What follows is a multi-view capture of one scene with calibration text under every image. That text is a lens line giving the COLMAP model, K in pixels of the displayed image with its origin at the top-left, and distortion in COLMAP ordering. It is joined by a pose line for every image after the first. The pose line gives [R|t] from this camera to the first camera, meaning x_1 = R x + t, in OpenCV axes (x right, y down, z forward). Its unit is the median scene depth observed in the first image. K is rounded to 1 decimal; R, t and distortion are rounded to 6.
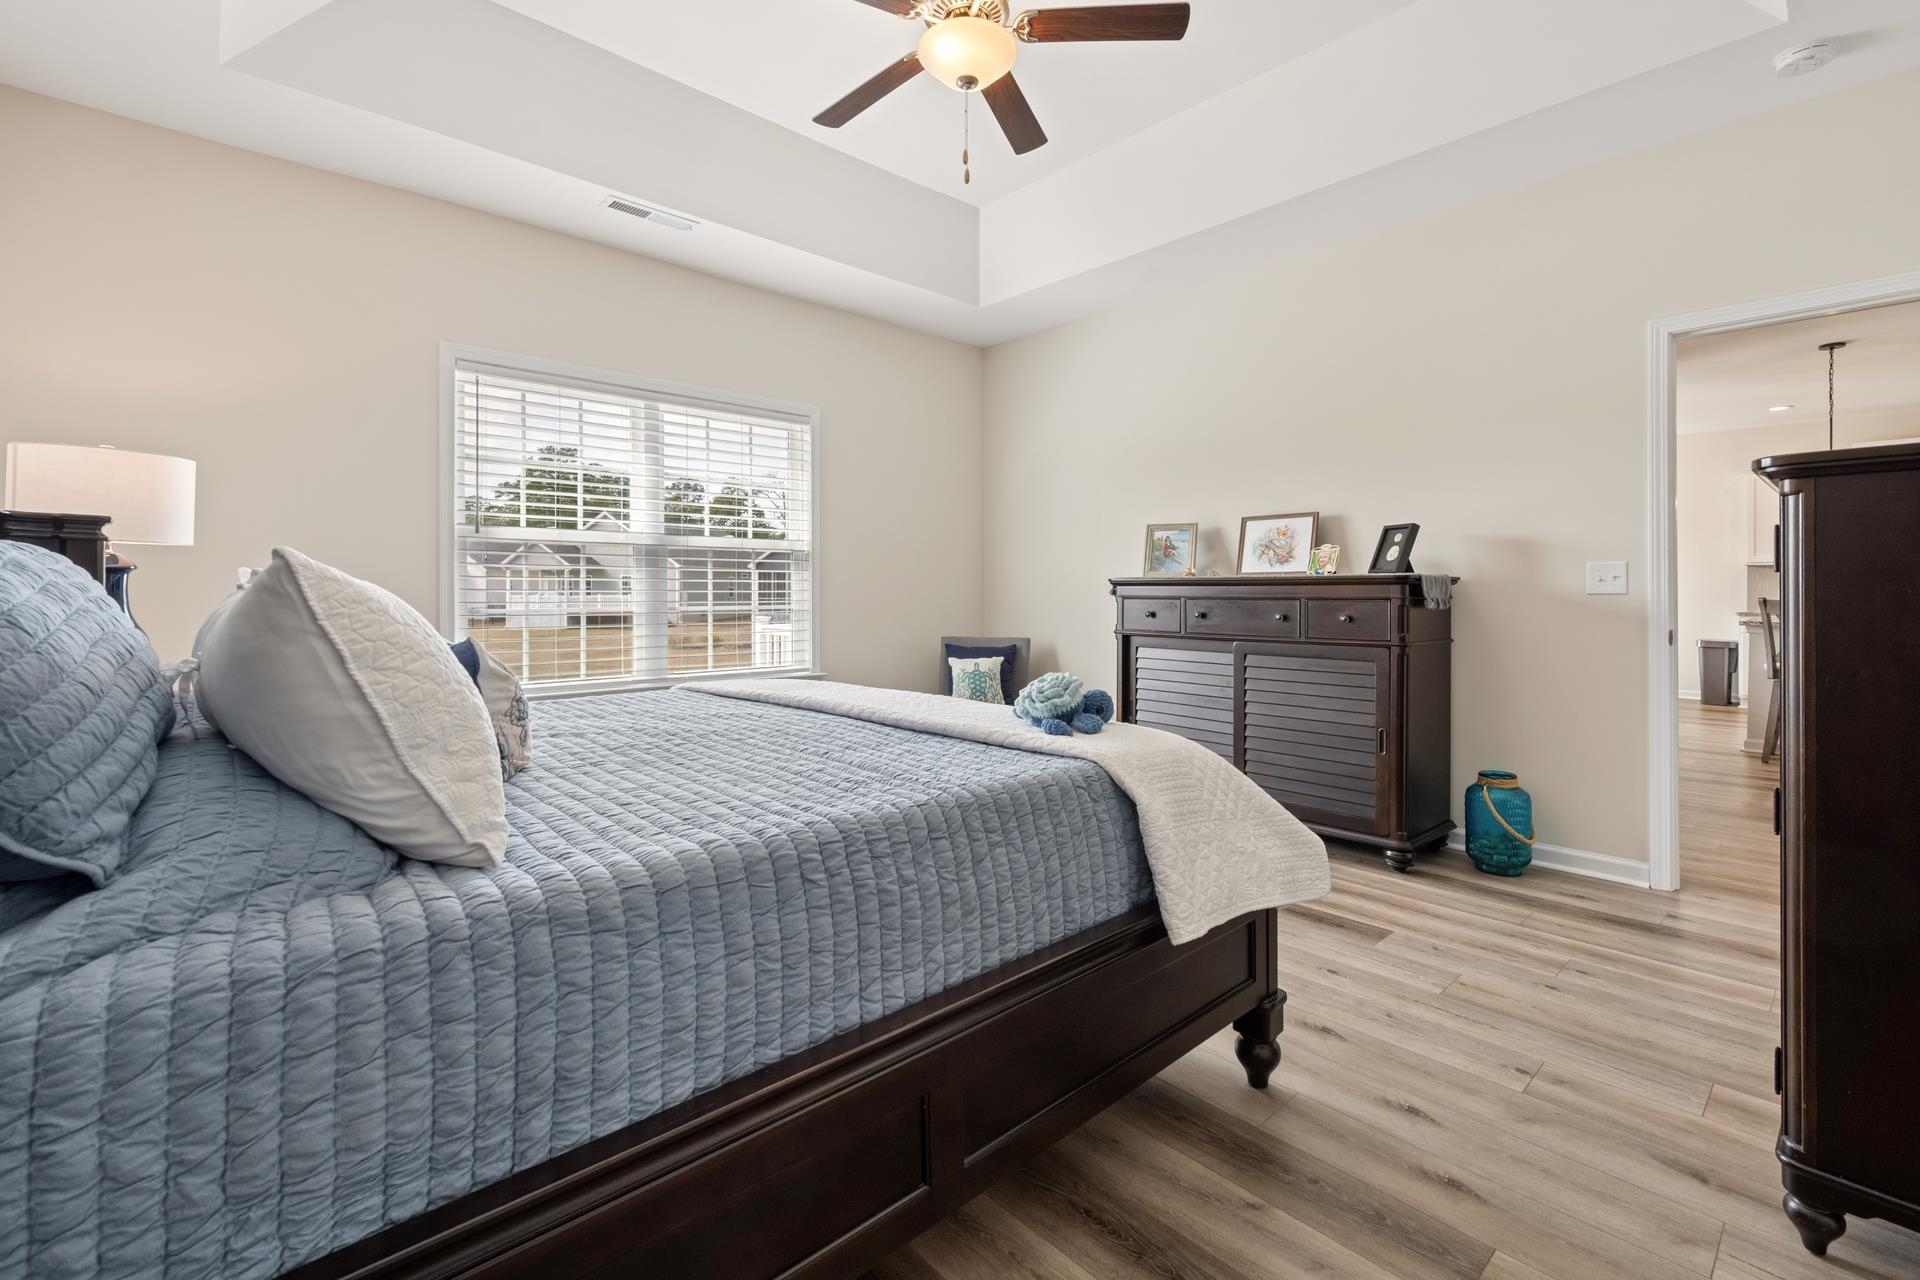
lens RADIAL K [[851.9, 0, 948.7], [0, 851.9, 589.6], [0, 0, 1]] dist [0.000362, 0.000101]
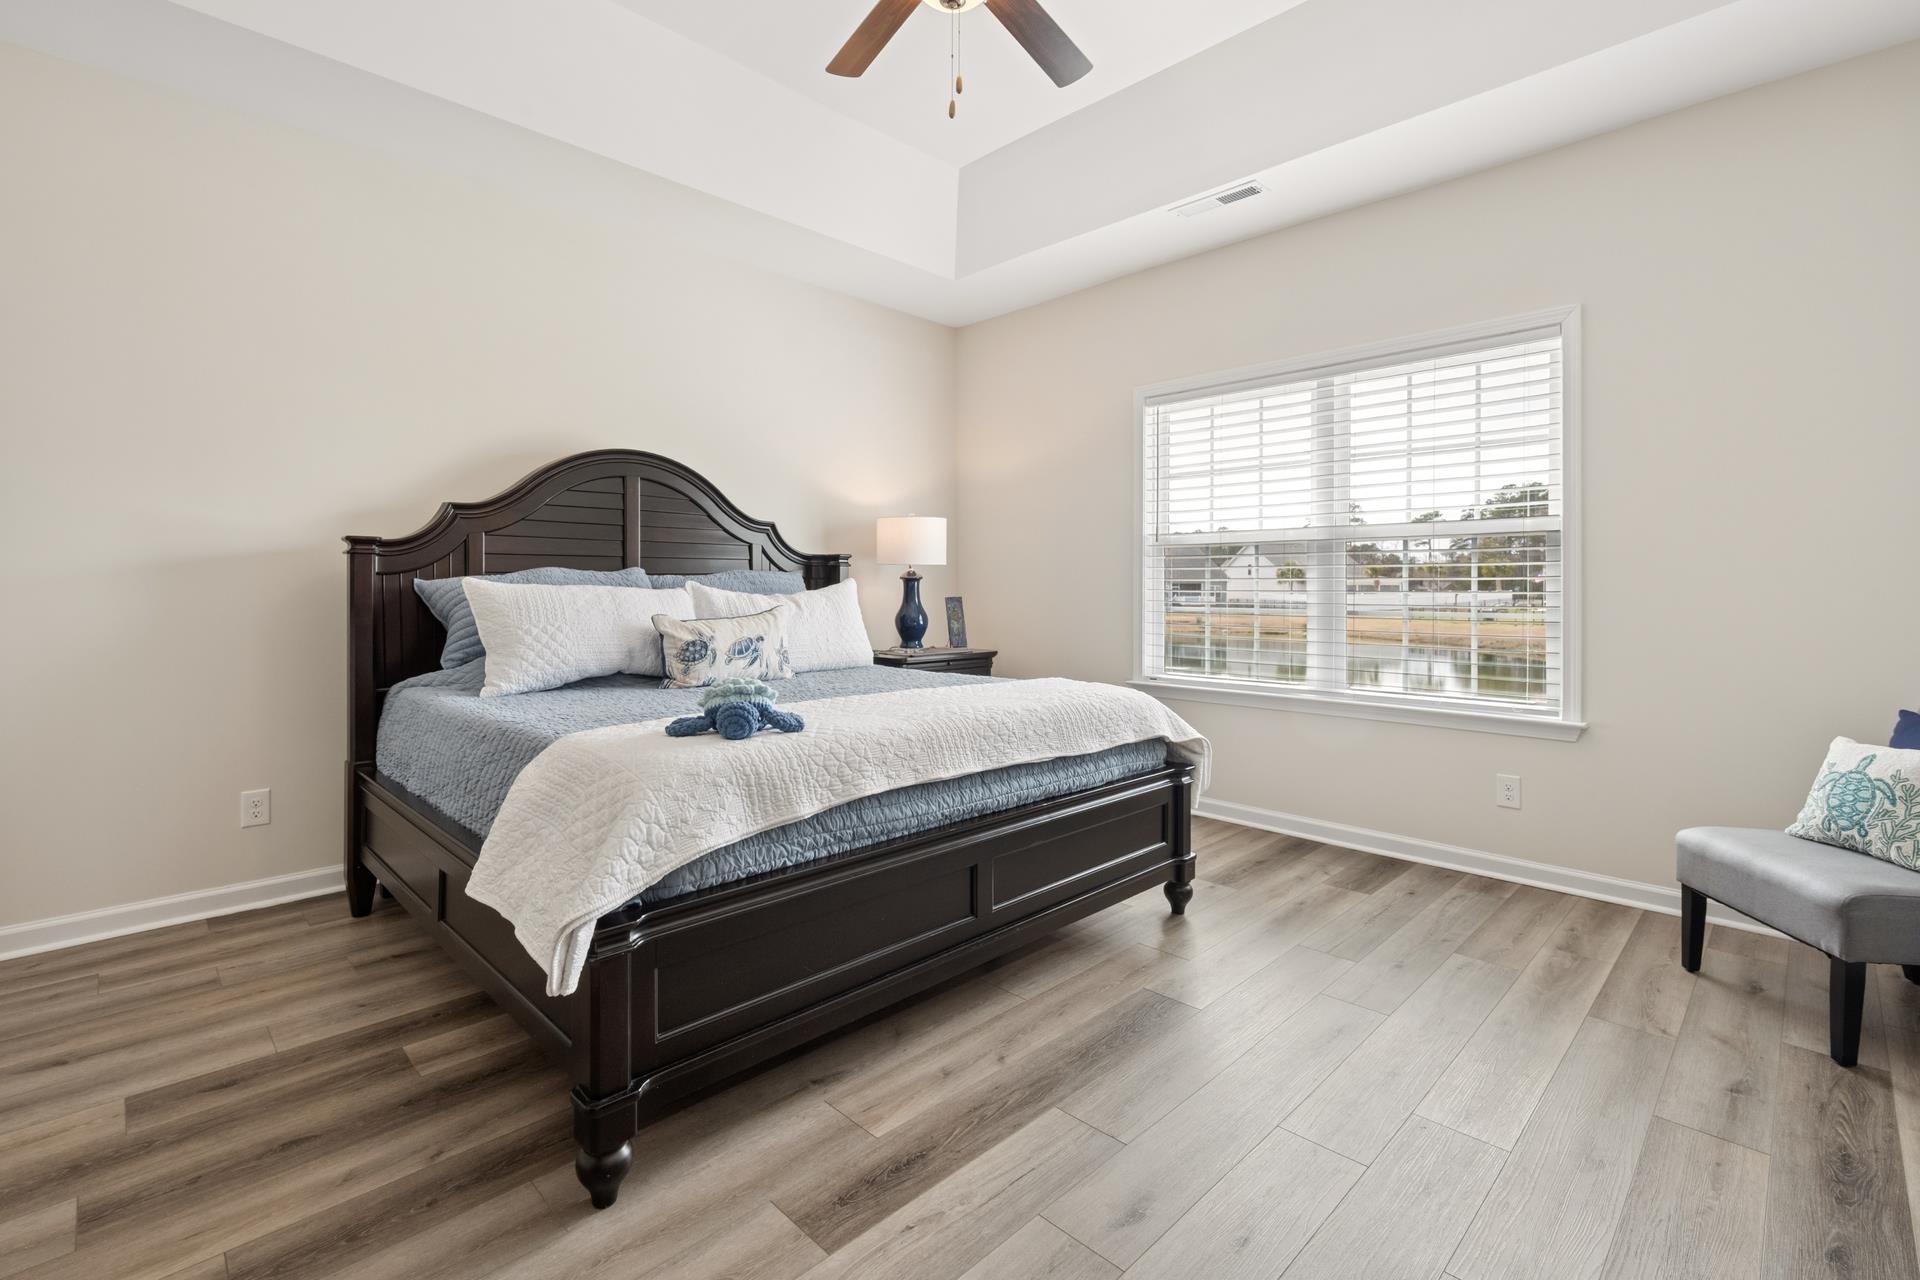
lens RADIAL K [[851.9, 0, 948.7], [0, 851.9, 589.6], [0, 0, 1]] dist [0.000362, 0.000101]
pose [[0.038605, 0.009070, -0.999213, 0.574114], [0.004648, 0.999946, 0.009256, -0.010809], [0.999244, -0.005002, 0.038561, 0.625845]]
